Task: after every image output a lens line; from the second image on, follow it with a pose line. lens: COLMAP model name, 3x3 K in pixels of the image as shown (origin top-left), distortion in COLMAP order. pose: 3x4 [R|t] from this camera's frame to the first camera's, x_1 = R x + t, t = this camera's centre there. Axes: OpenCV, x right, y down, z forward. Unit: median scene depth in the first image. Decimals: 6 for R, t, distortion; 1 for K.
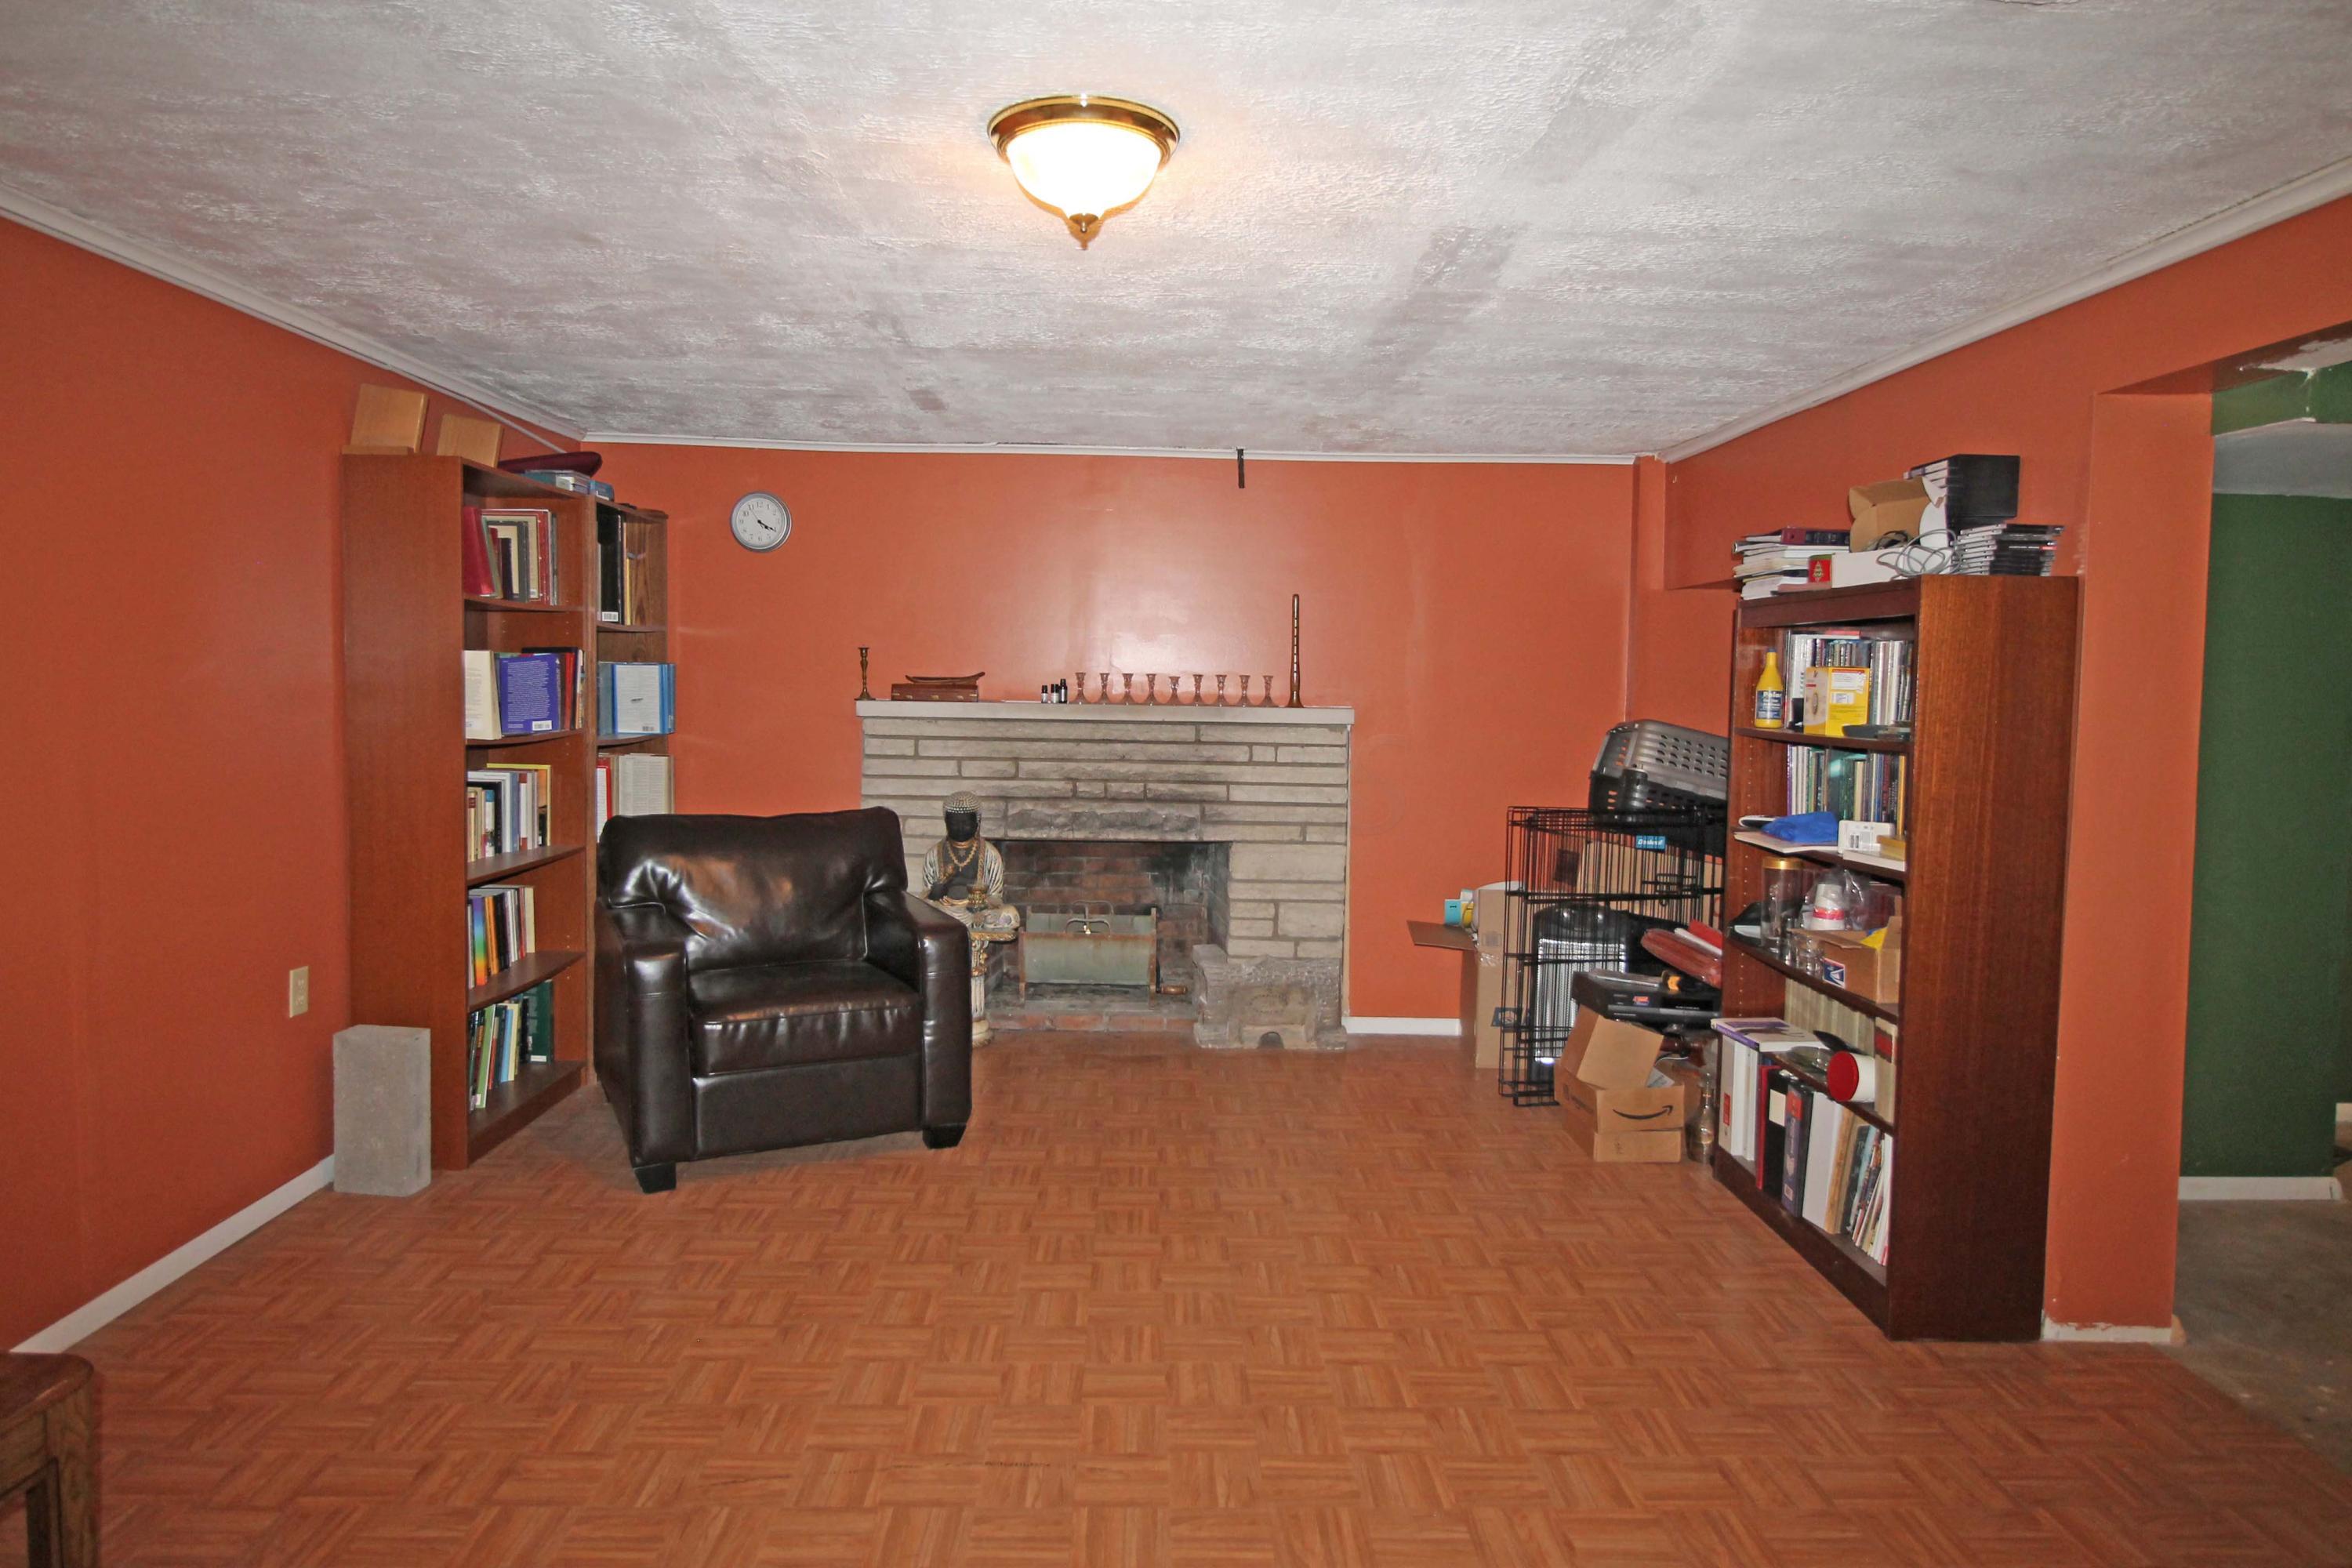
lens RADIAL K [[1418.8, 0, 1171.4], [0, 1418.8, 782.3], [0, 0, 1]] dist [0.009632, -0.013530]
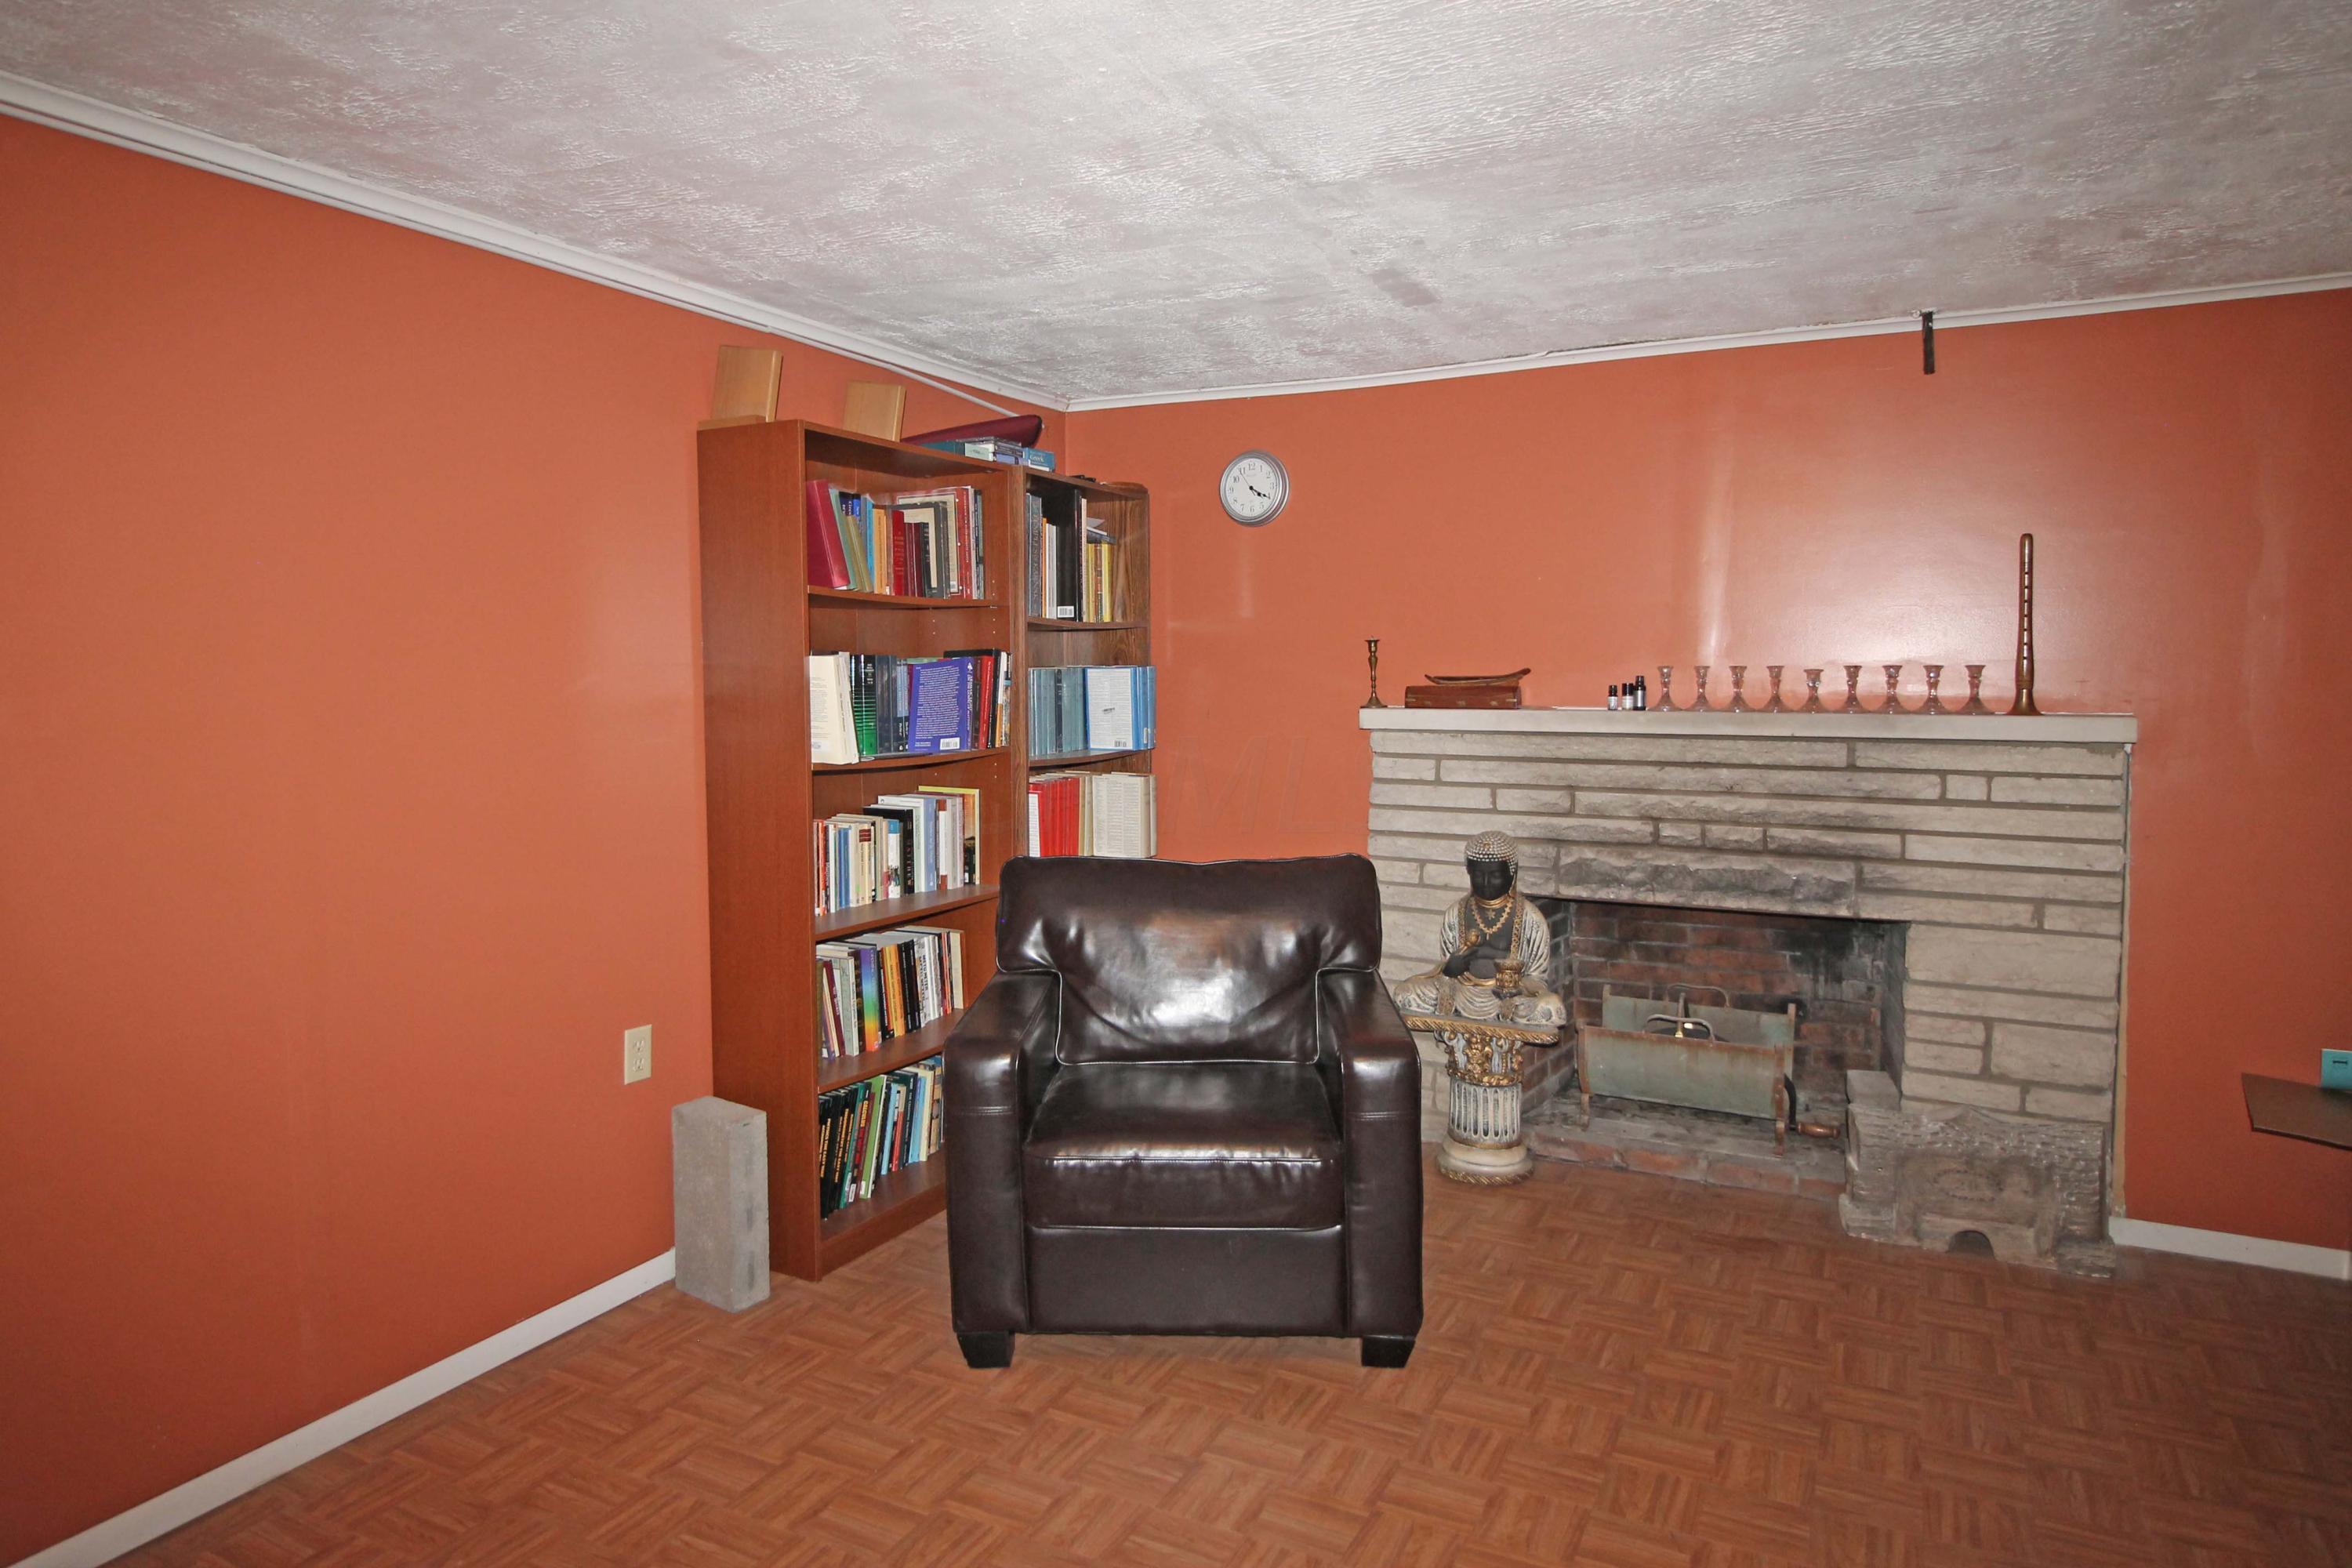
lens RADIAL K [[1418.8, 0, 1168.0], [0, 1418.8, 763.3], [0, 0, 1]] dist [0.009632, -0.013530]
pose [[0.877928, 0.012180, -0.478638, 0.064881], [-0.017730, 0.999818, -0.007077, -0.023563], [0.478465, 0.014699, 0.877984, 0.312676]]
